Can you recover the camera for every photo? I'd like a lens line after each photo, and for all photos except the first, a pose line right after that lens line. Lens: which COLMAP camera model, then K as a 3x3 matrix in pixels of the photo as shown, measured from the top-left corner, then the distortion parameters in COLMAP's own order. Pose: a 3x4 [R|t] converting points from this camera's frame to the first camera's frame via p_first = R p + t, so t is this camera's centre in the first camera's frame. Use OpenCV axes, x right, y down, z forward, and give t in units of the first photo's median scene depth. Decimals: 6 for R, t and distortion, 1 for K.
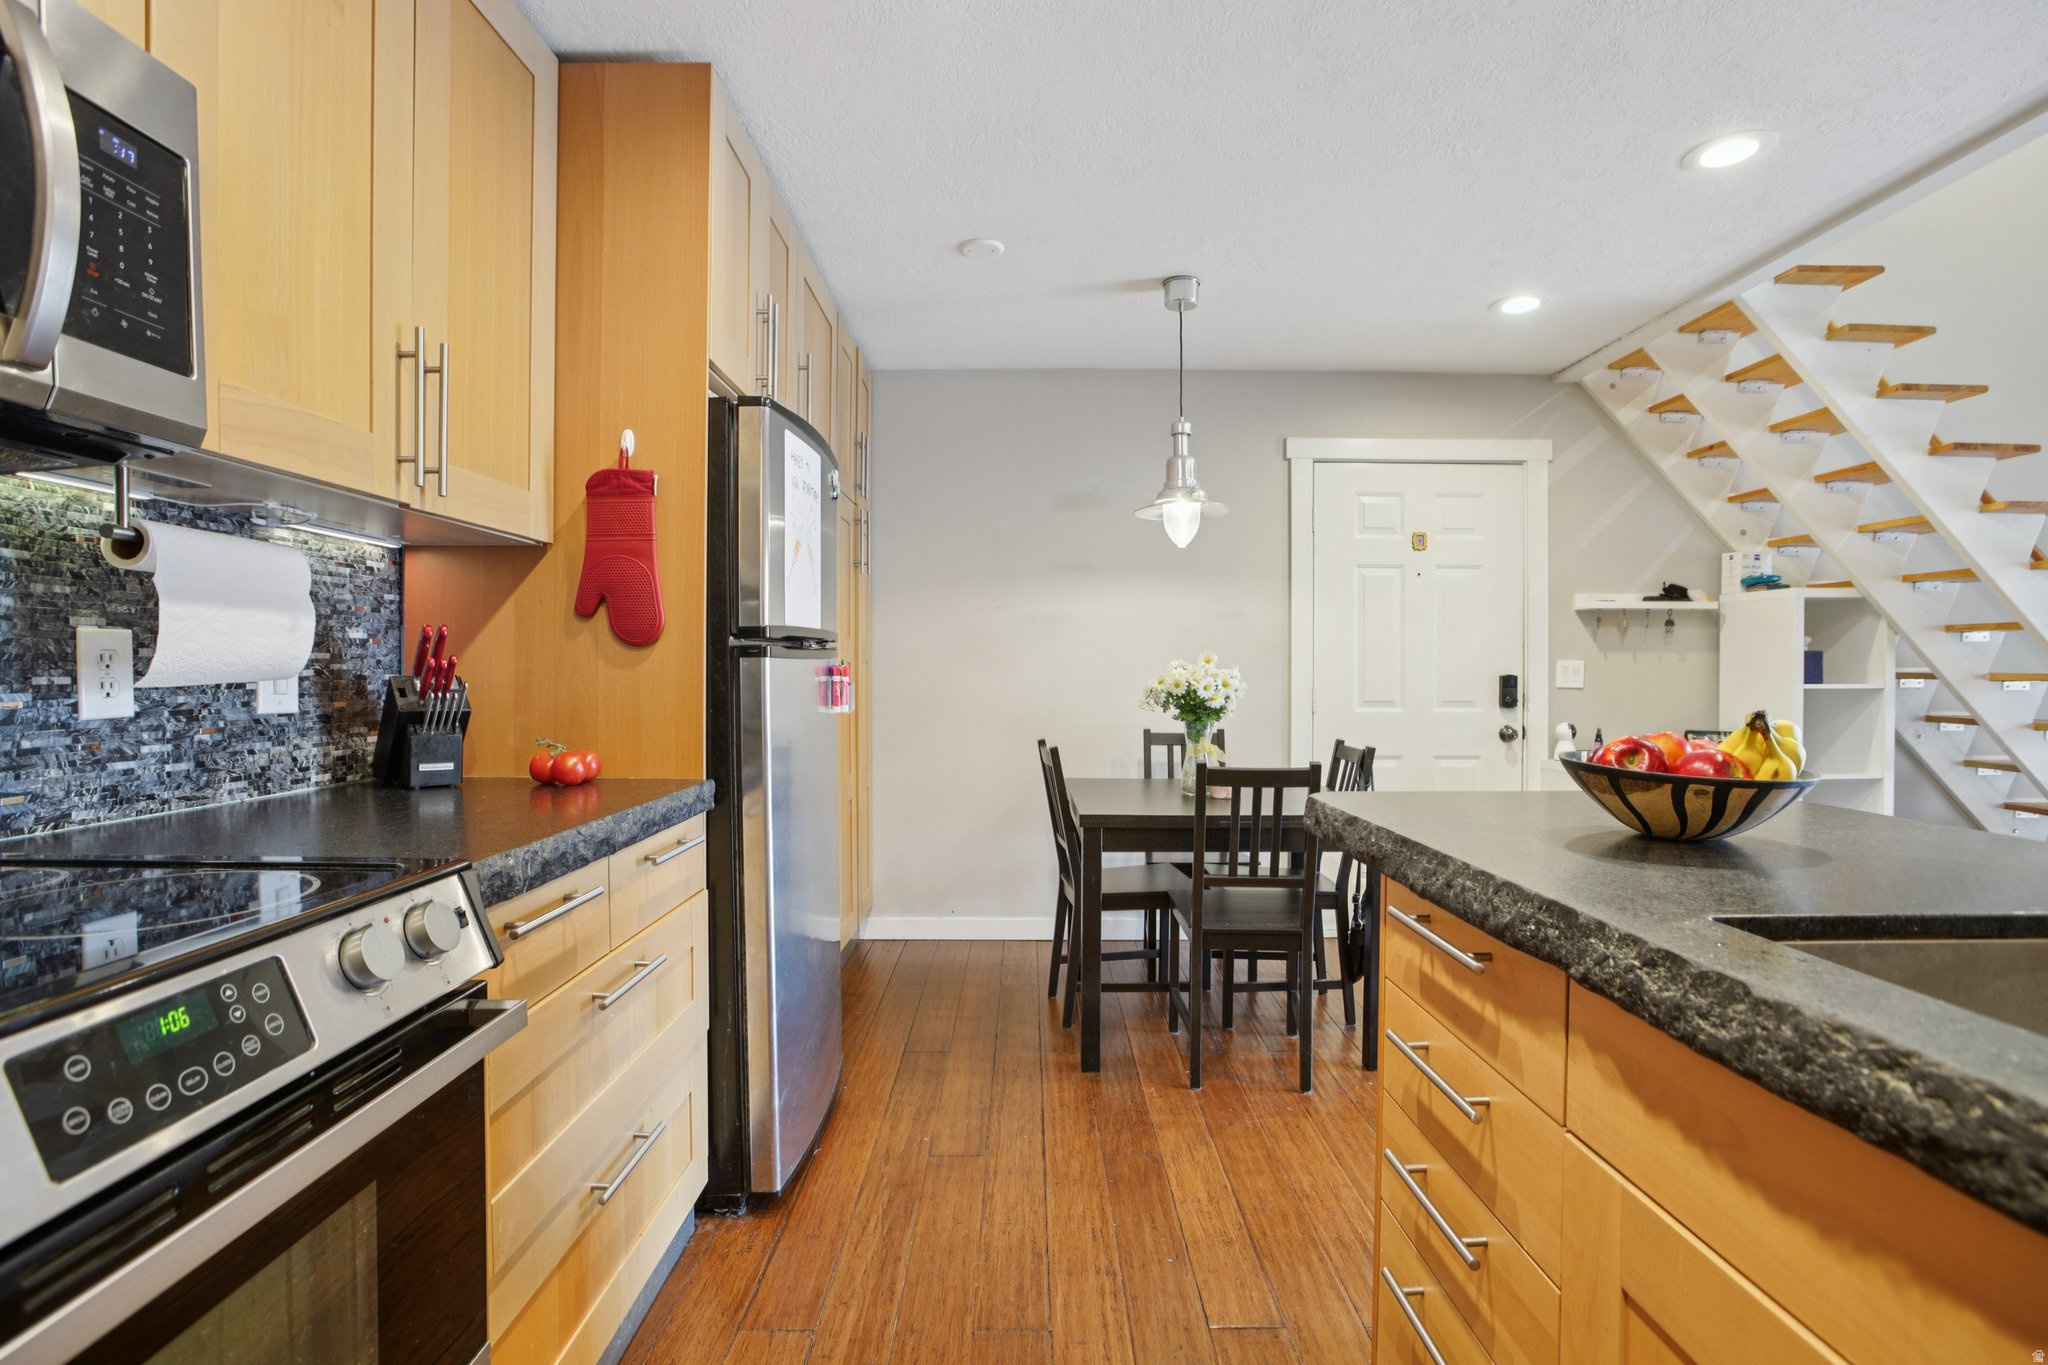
lens RADIAL K [[974.1, 0, 1019.8], [0, 974.1, 672.3], [0, 0, 1]] dist [-0.022439, 0.001707]
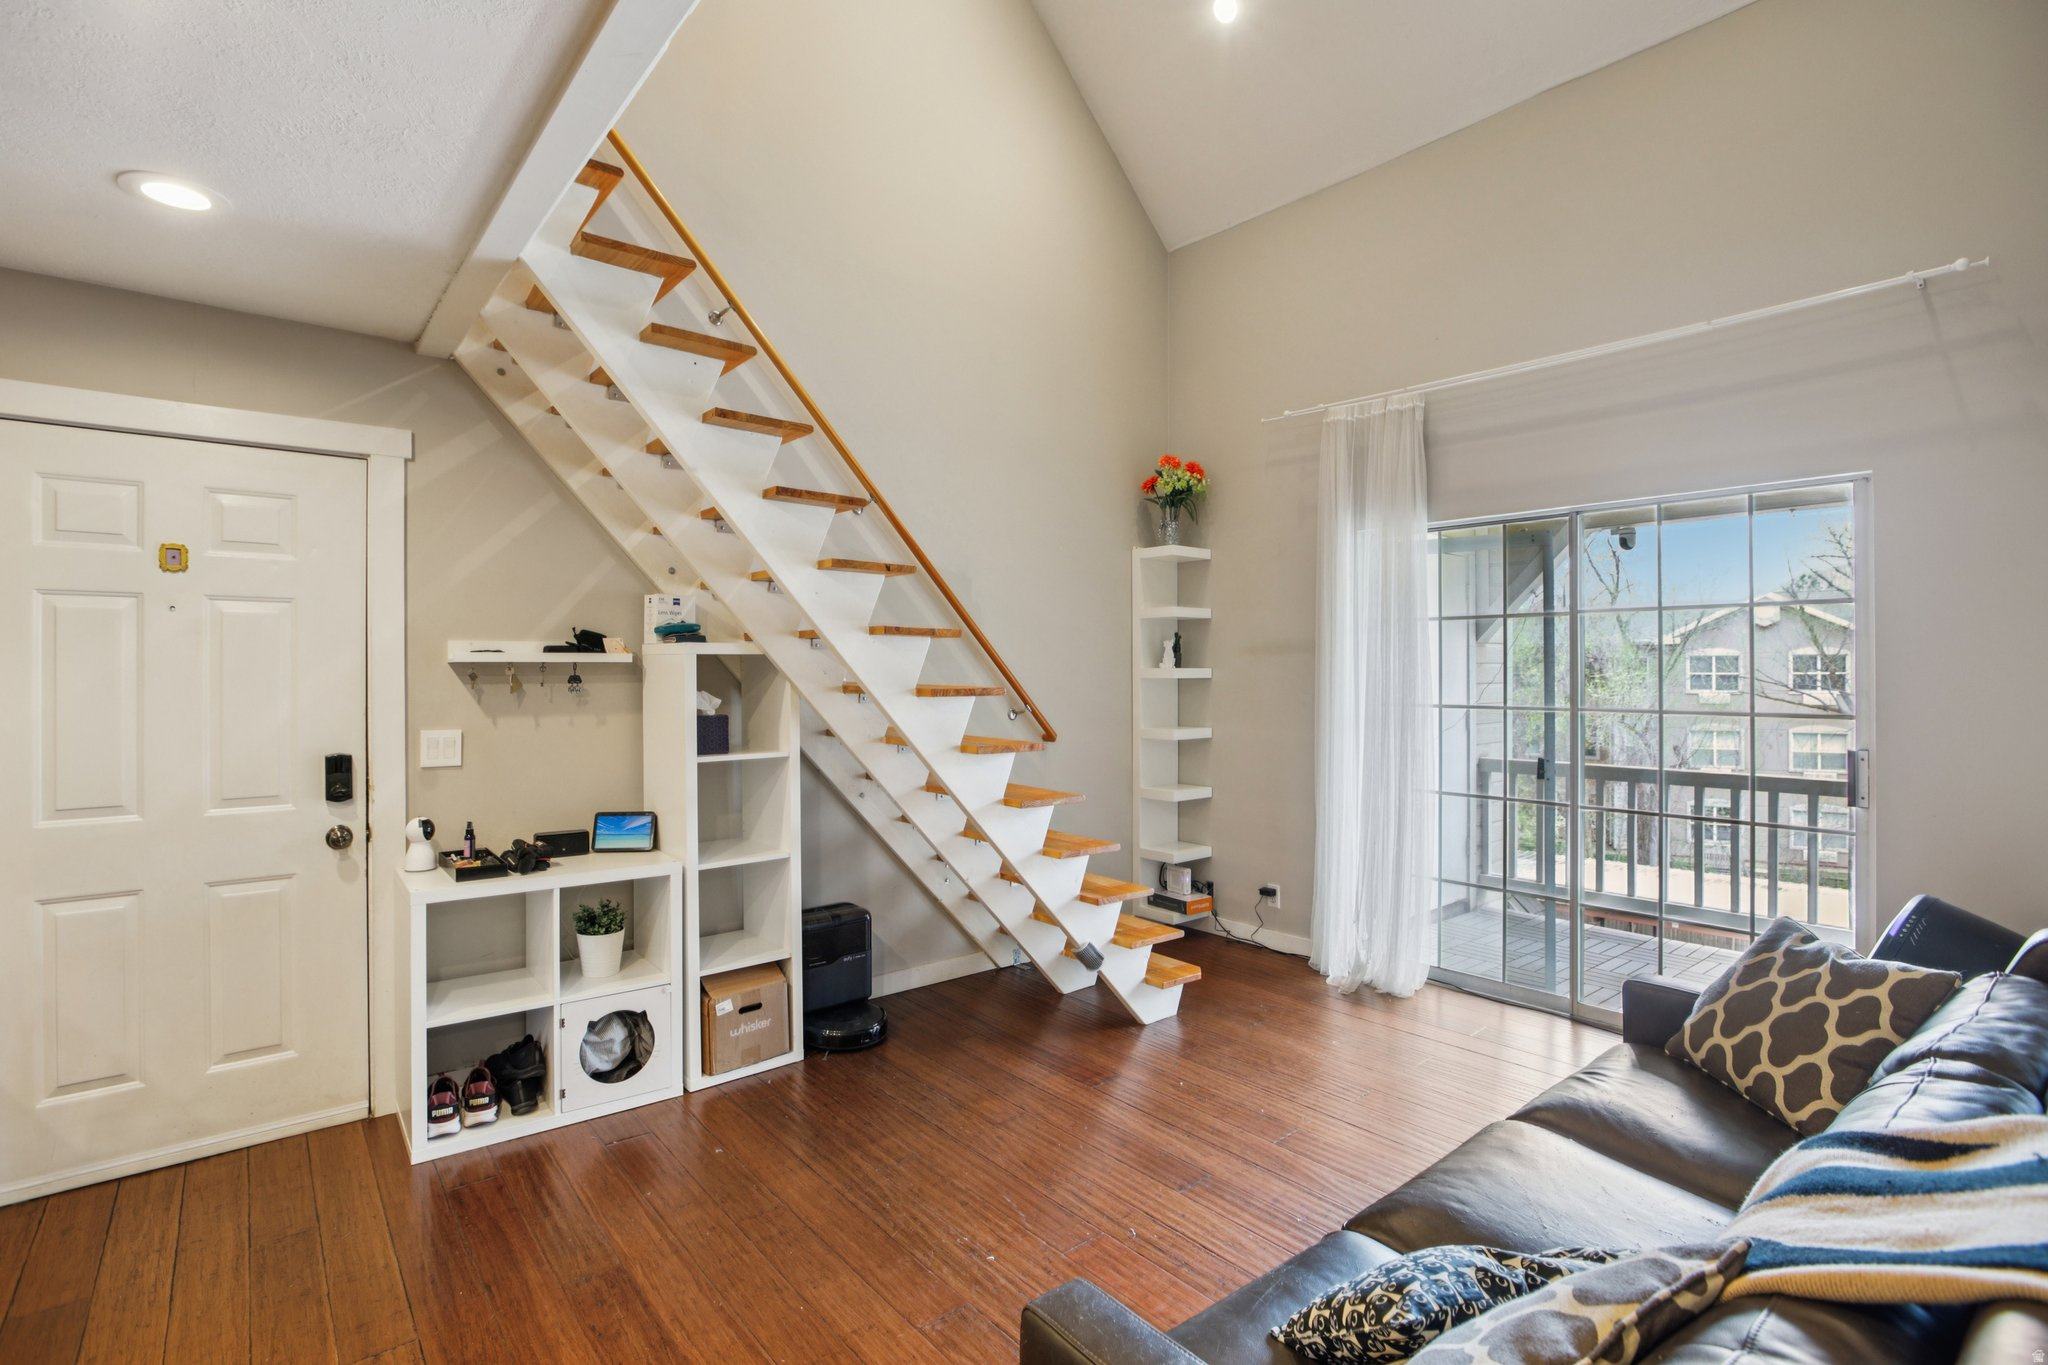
lens RADIAL K [[974.1, 0, 1019.8], [0, 974.1, 672.3], [0, 0, 1]] dist [-0.022439, 0.001707]
pose [[0.778922, -0.005588, 0.627095, 0.457685], [0.006751, 0.999977, 0.000524, -0.055111], [-0.627084, 0.003825, 0.778942, 0.141531]]
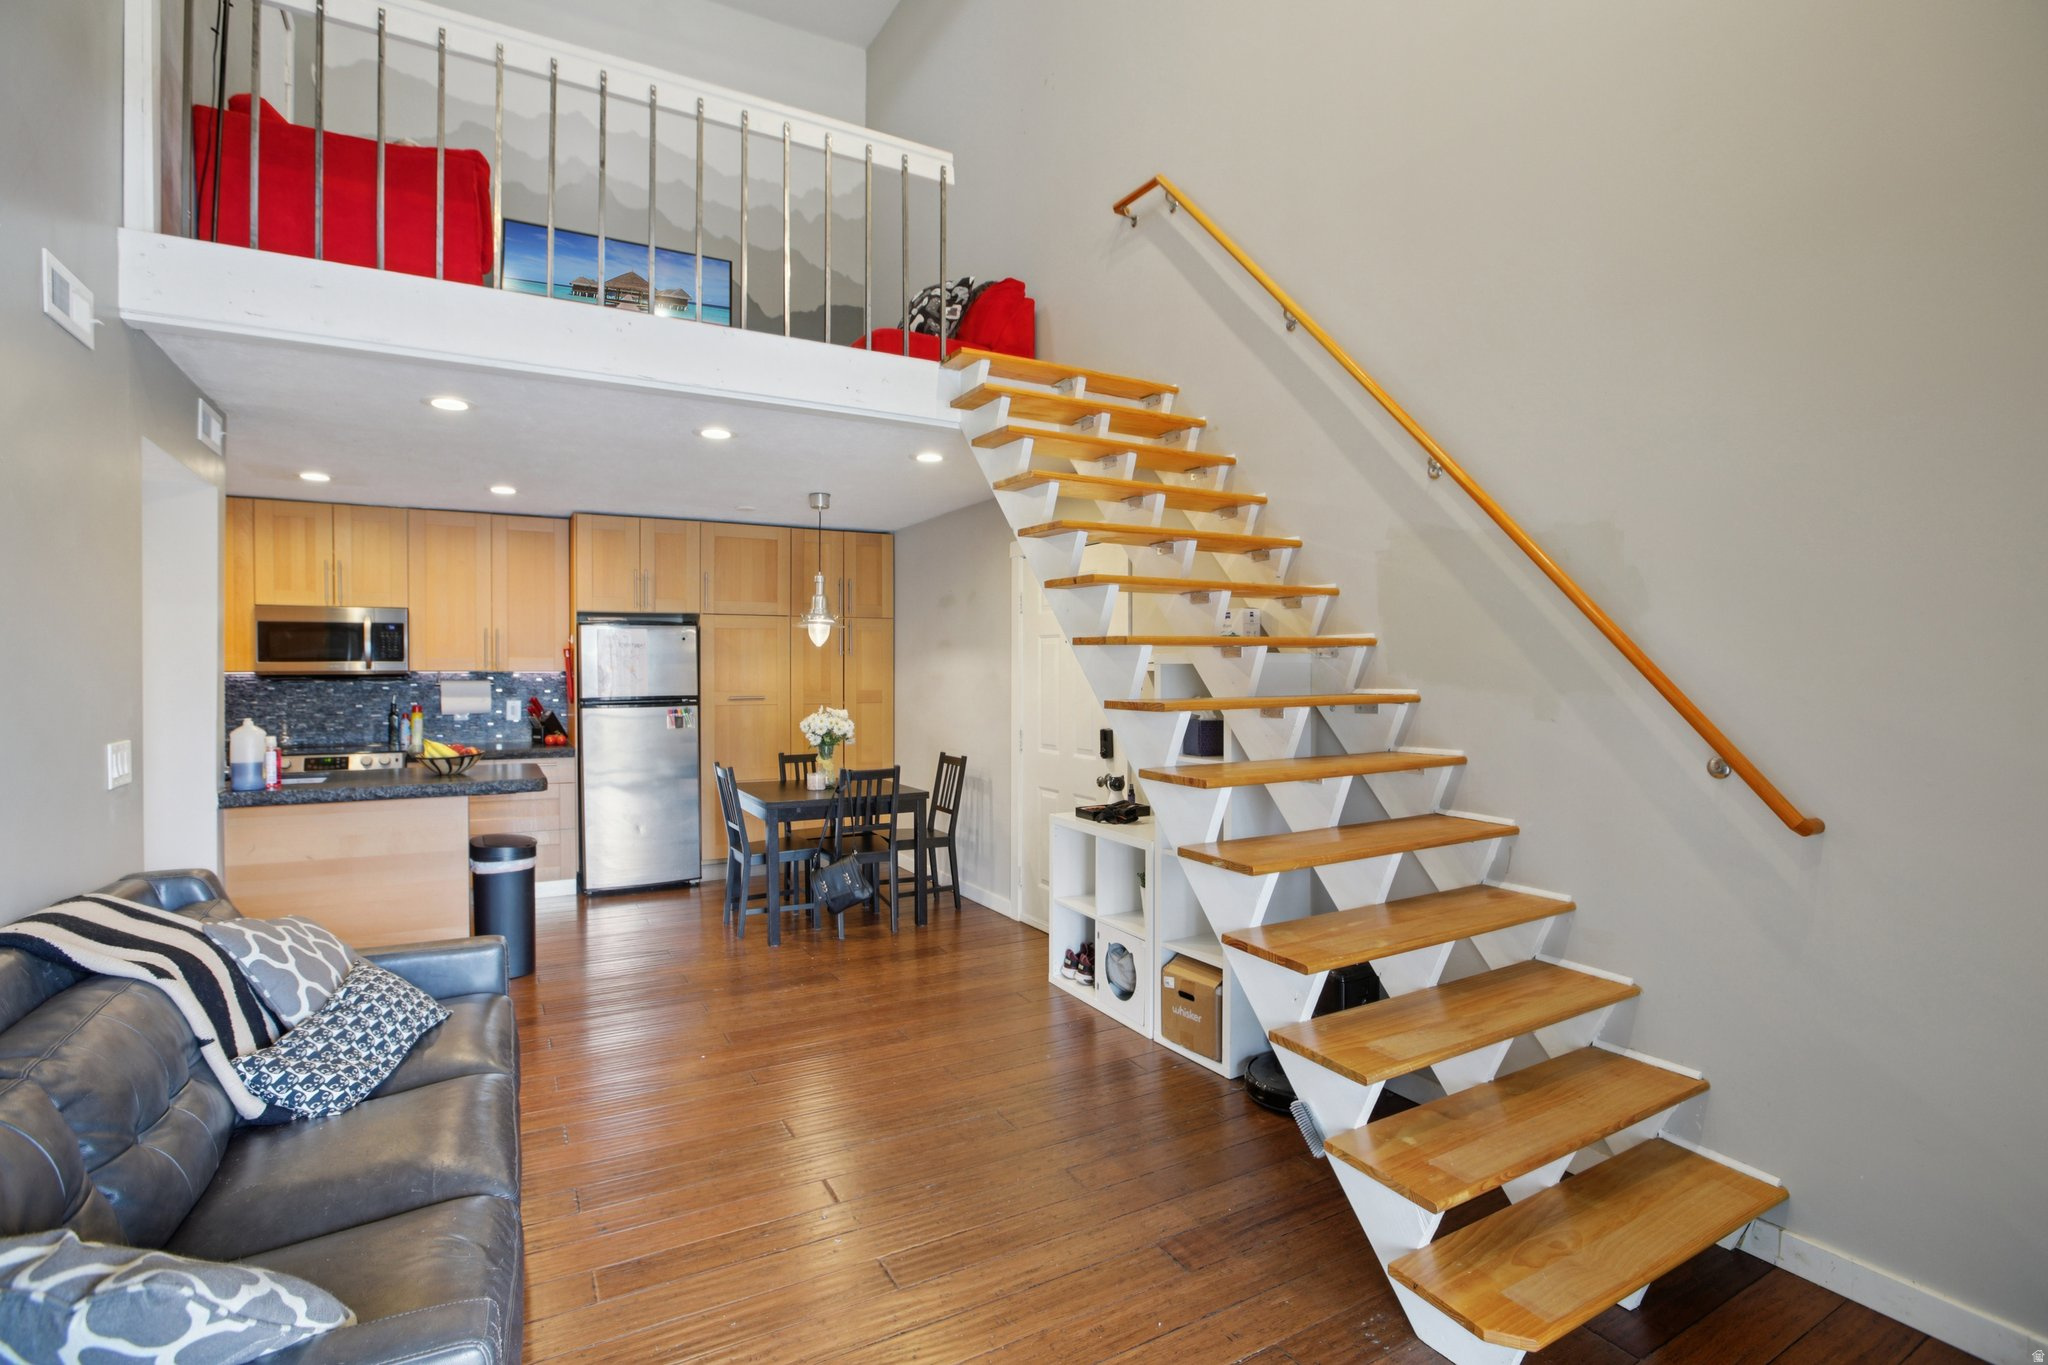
lens RADIAL K [[974.1, 0, 1019.8], [0, 974.1, 672.3], [0, 0, 1]] dist [-0.022439, 0.001707]
pose [[0.478894, 0.000835, -0.877872, 1.524776], [-0.003307, 0.999994, -0.000853, -0.065114], [0.877866, 0.003312, 0.478894, 0.374585]]
